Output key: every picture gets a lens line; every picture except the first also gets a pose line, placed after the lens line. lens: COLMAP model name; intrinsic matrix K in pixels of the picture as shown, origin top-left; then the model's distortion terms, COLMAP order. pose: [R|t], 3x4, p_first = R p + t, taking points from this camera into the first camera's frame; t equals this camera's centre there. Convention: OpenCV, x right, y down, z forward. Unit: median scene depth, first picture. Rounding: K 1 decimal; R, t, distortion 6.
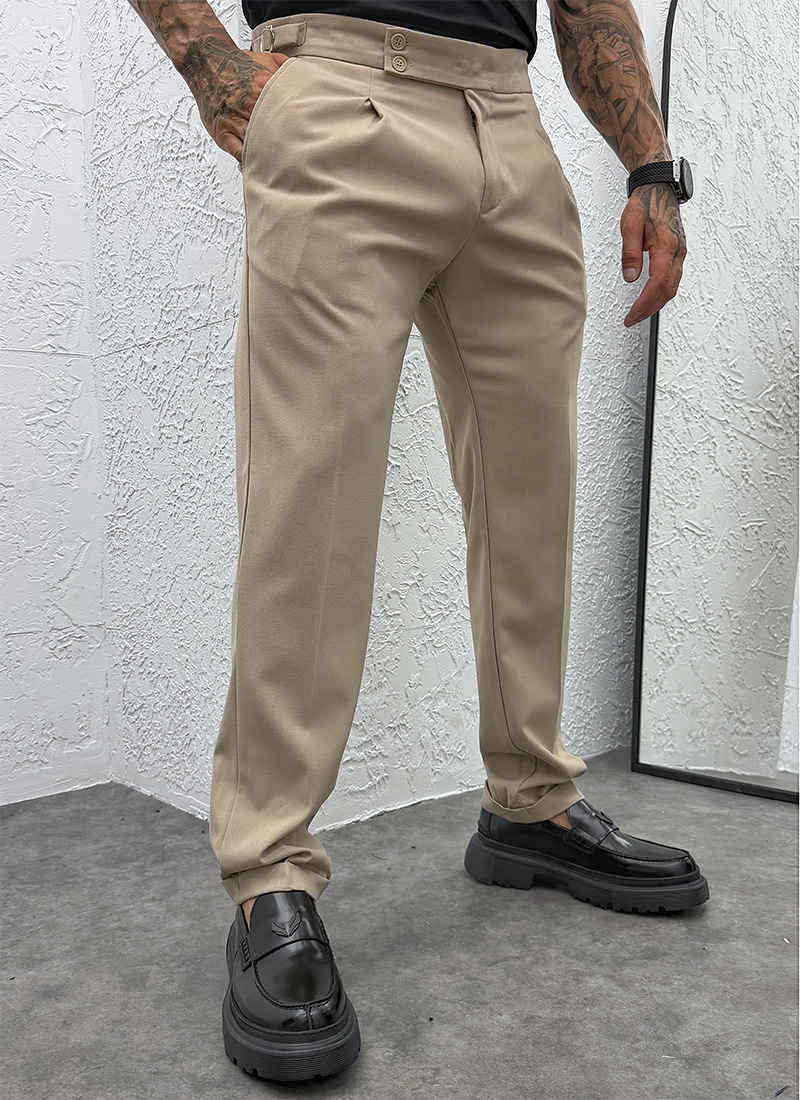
lens RADIAL K [[1055.0, 0, 389.1], [0, 1055.0, 550.2], [0, 0, 1]] dist [0.111596, -0.267825]
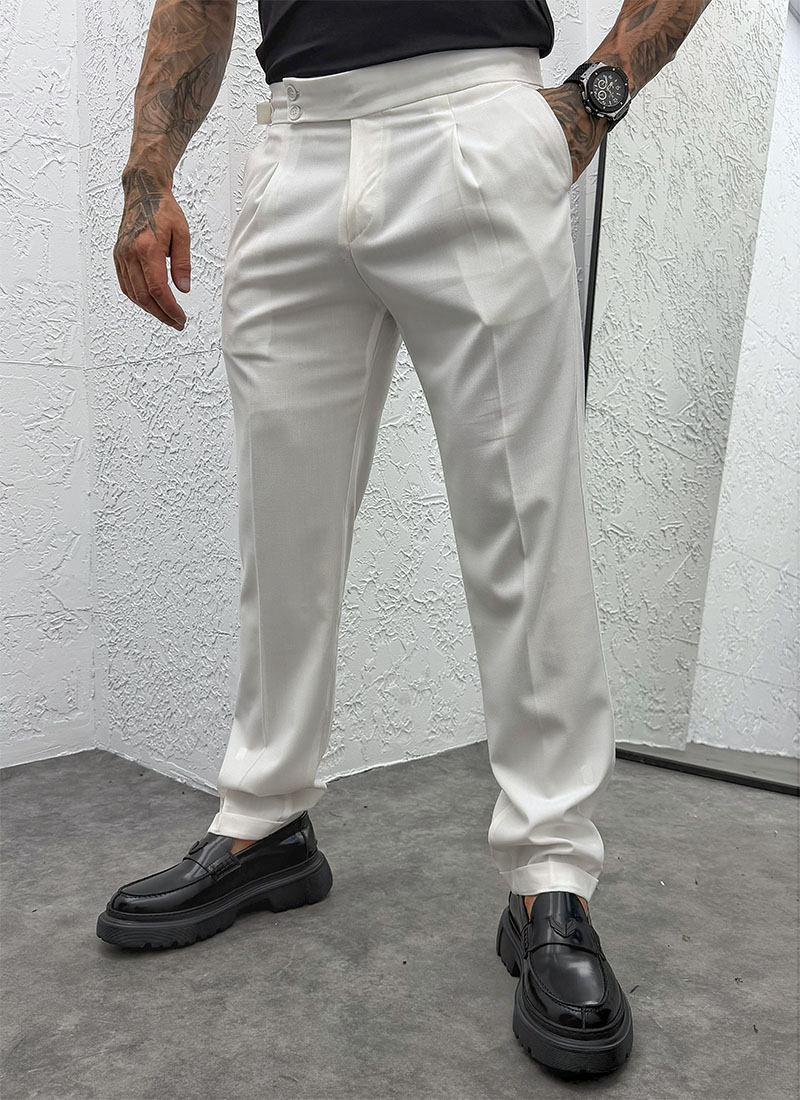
lens RADIAL K [[1056.4, 0, 405.3], [0, 1056.4, 553.8], [0, 0, 1]] dist [0.131529, -0.334815]
pose [[0.997952, 0.022071, 0.060040, -0.008077], [-0.024149, 0.999126, 0.034105, -0.036159], [-0.059235, -0.035485, 0.997613, -0.143940]]
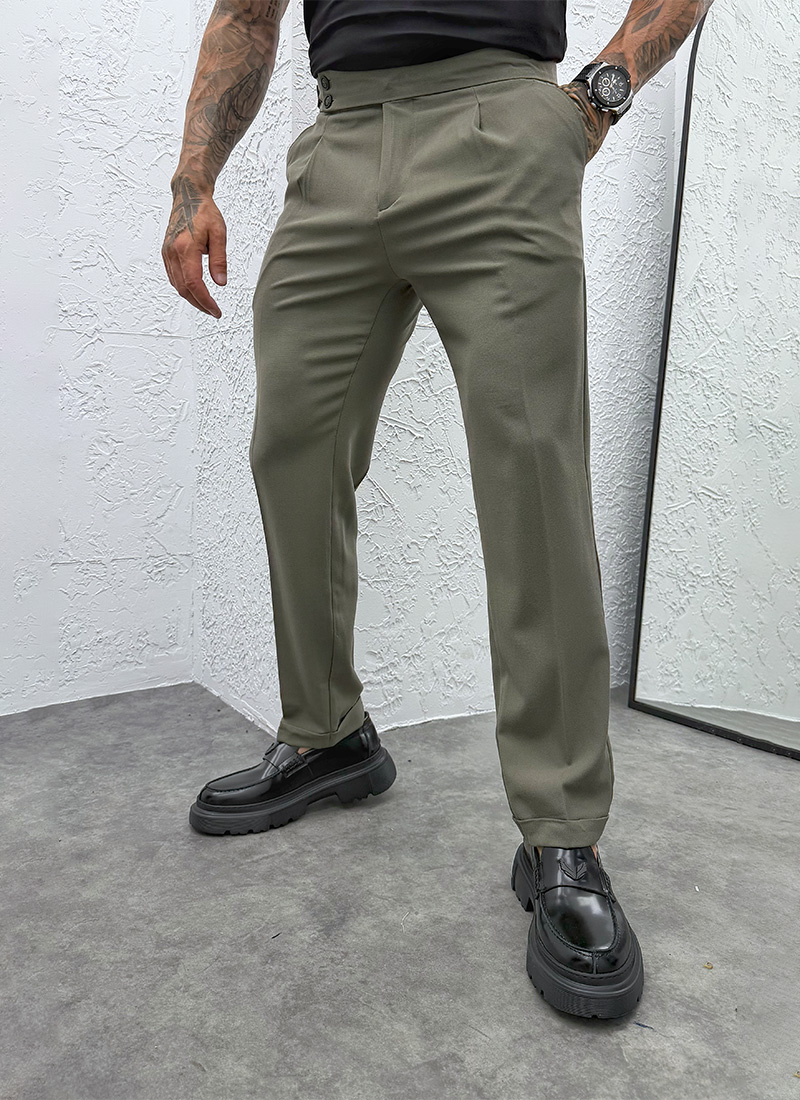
lens RADIAL K [[923.7, 0, 377.2], [0, 923.7, 474.8], [0, 0, 1]] dist [0.091970, -0.178457]
pose [[0.986831, 0.039862, -0.156769, 0.116450], [-0.039611, 0.999204, 0.004729, -0.038288], [0.156833, 0.001543, 0.987624, -0.034222]]
